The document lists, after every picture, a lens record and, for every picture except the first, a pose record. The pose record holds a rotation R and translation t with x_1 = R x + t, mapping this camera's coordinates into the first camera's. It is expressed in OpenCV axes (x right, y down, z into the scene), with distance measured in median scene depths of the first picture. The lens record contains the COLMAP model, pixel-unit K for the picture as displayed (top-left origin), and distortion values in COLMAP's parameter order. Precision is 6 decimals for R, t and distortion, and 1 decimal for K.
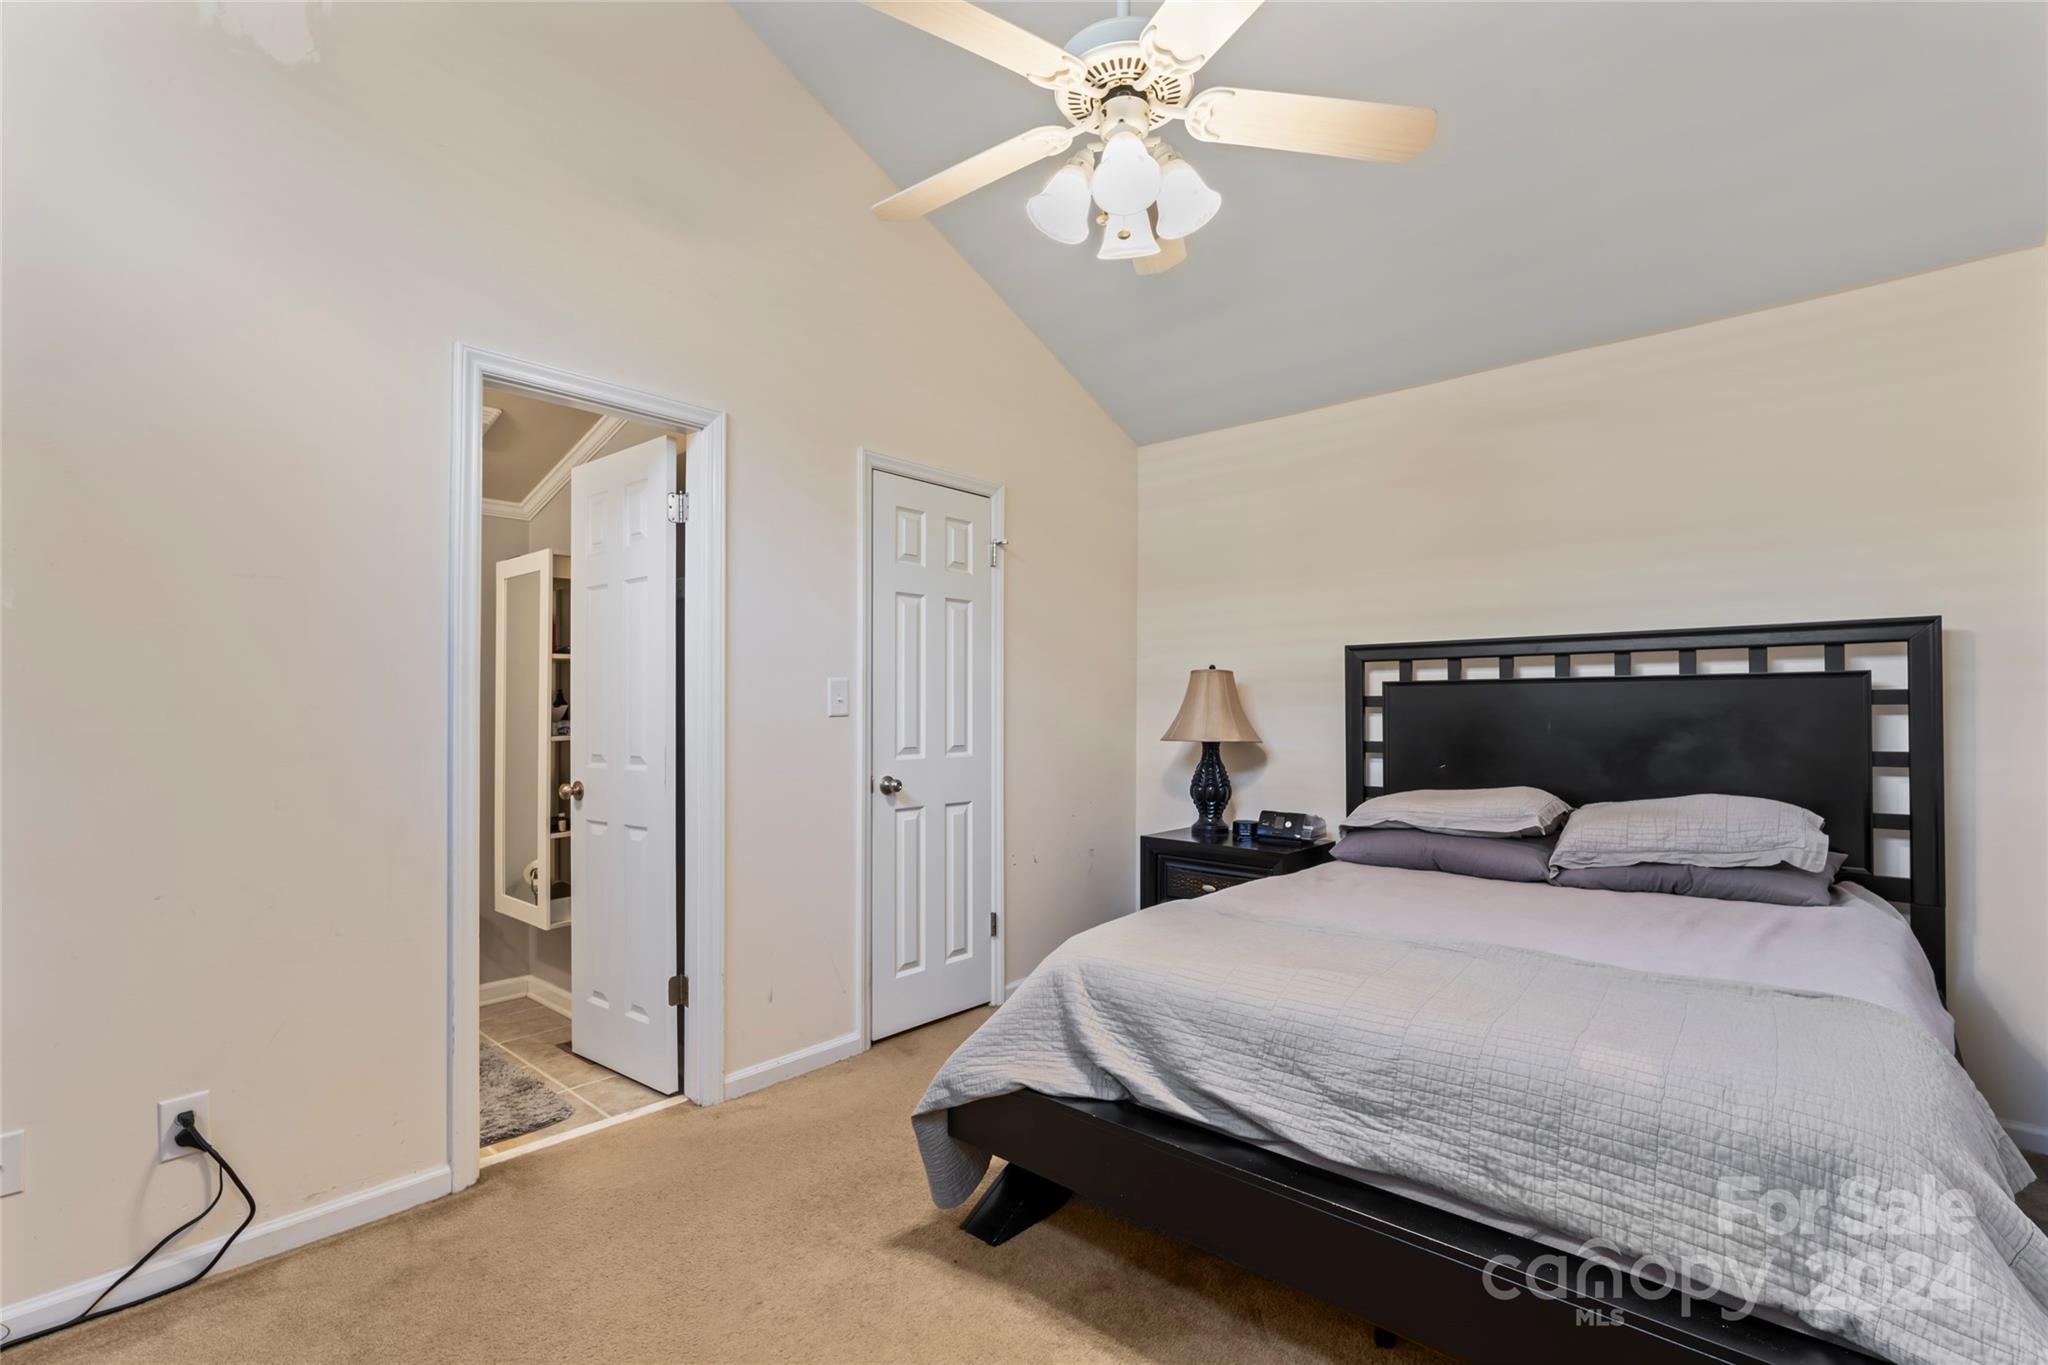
lens RADIAL K [[931.8, 0, 1006.1], [0, 931.8, 692.6], [0, 0, 1]] dist [-0.008859, -0.000888]
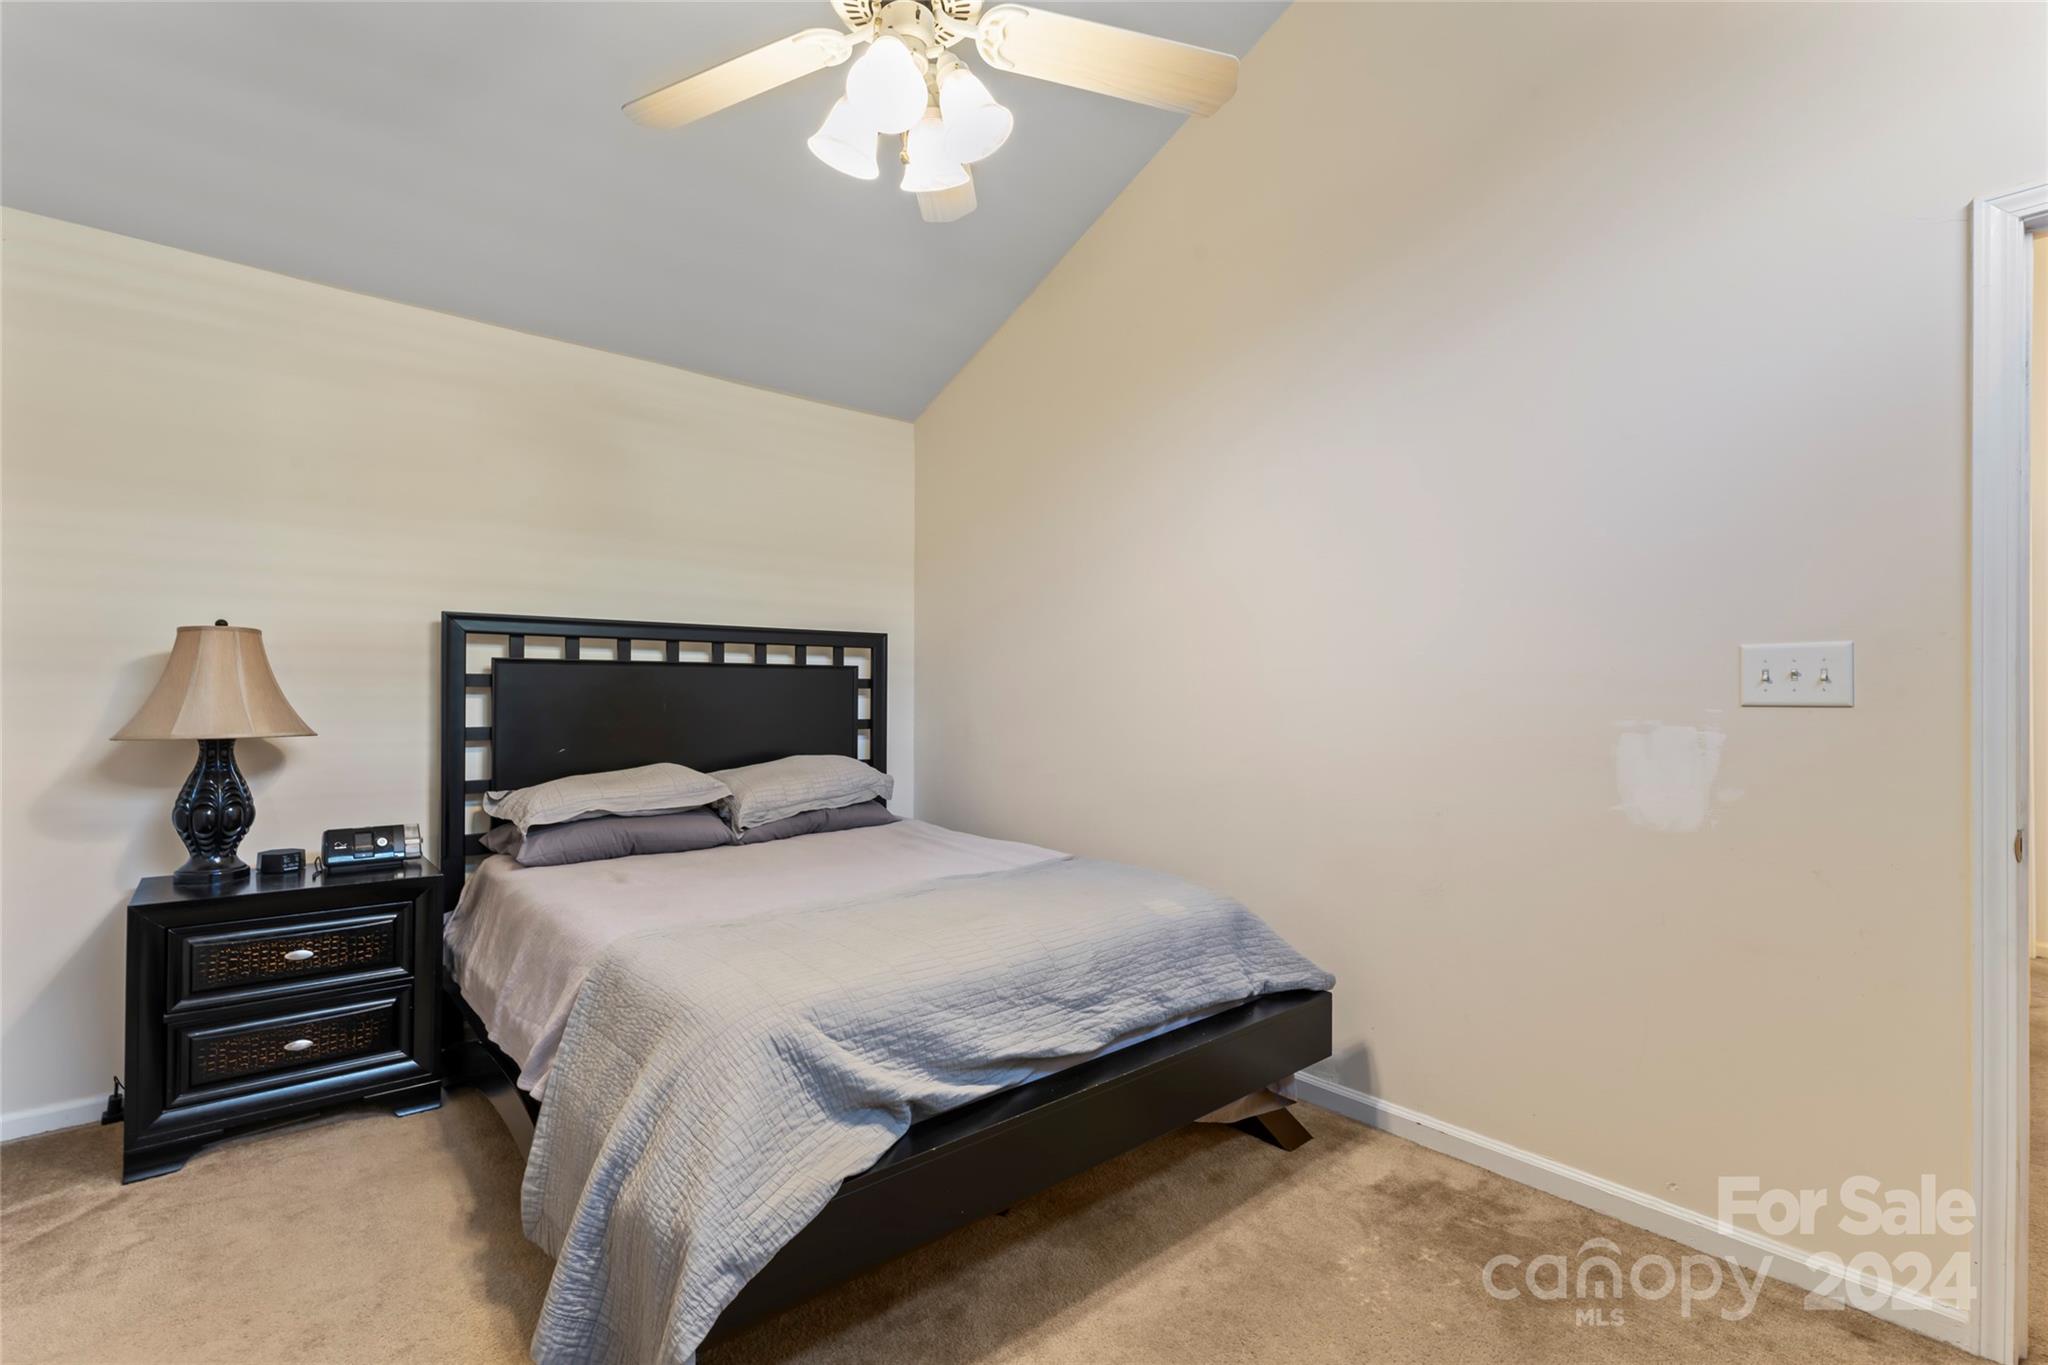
lens RADIAL K [[931.8, 0, 1001.9], [0, 931.8, 677.7], [0, 0, 1]] dist [-0.008859, -0.000888]
pose [[0.114361, 0.015824, 0.993313, -0.536256], [-0.021951, 0.999669, -0.013398, 0.010232], [-0.993197, -0.020272, 0.114670, 0.573598]]
